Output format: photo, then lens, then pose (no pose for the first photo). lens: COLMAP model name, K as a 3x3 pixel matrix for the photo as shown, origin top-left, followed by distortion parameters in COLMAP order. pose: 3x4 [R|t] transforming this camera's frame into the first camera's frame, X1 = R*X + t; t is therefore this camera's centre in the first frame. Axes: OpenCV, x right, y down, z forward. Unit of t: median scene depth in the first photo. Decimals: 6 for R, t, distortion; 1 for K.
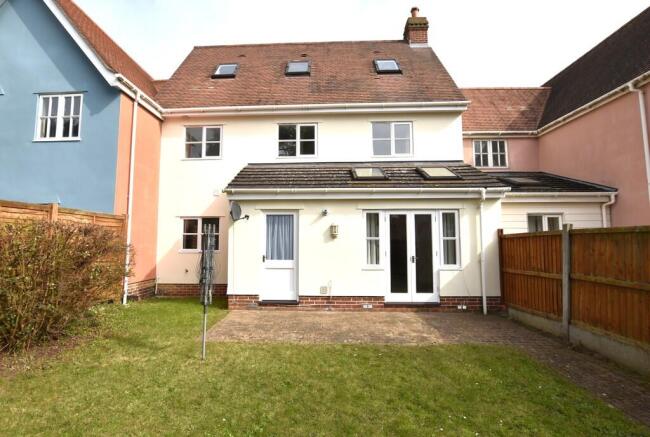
lens RADIAL K [[323.2, 0, 325.2], [0, 323.2, 217.2], [0, 0, 1]] dist [-0.030964, 0.002352]
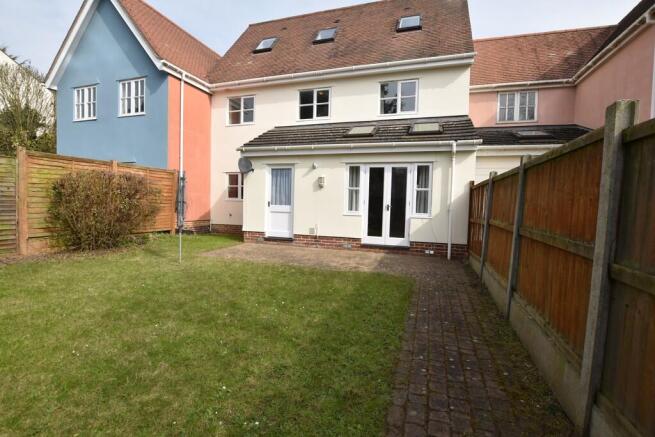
lens RADIAL K [[299.3, 0, 327.4], [0, 299.3, 218.0], [0, 0, 1]] dist [-0.030061, 0.002222]
pose [[0.965164, 0.037324, -0.258969, 0.313069], [-0.003478, 0.991516, 0.129942, 0.028861], [0.261622, -0.124514, 0.957105, -0.053422]]
